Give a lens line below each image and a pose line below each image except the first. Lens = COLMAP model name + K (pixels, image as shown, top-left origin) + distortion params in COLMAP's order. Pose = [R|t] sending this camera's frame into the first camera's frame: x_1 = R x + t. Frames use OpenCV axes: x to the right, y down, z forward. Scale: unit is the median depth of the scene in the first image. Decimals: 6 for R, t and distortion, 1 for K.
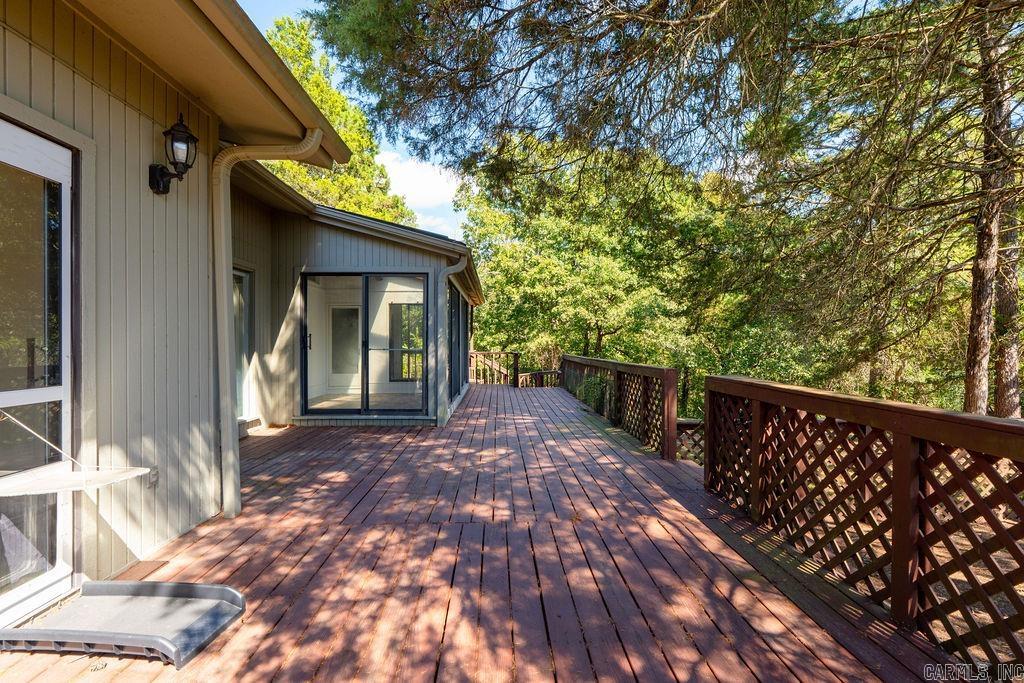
lens RADIAL K [[470.8, 0, 510.1], [0, 470.8, 342.8], [0, 0, 1]] dist [0.001652, 0.000383]
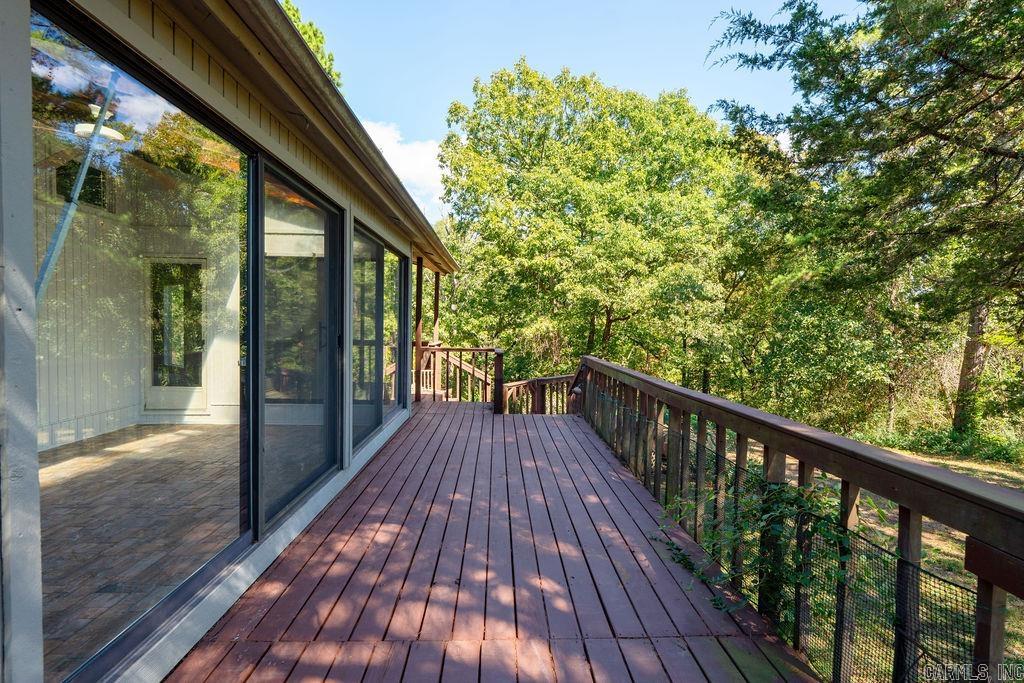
lens RADIAL K [[470.8, 0, 515.7], [0, 470.8, 339.2], [0, 0, 1]] dist [0.001652, 0.000383]
pose [[0.999638, 0.020082, 0.017917, 0.010594], [-0.020582, 0.999391, 0.028196, -0.004573], [-0.017340, -0.028554, 0.999442, 0.209105]]
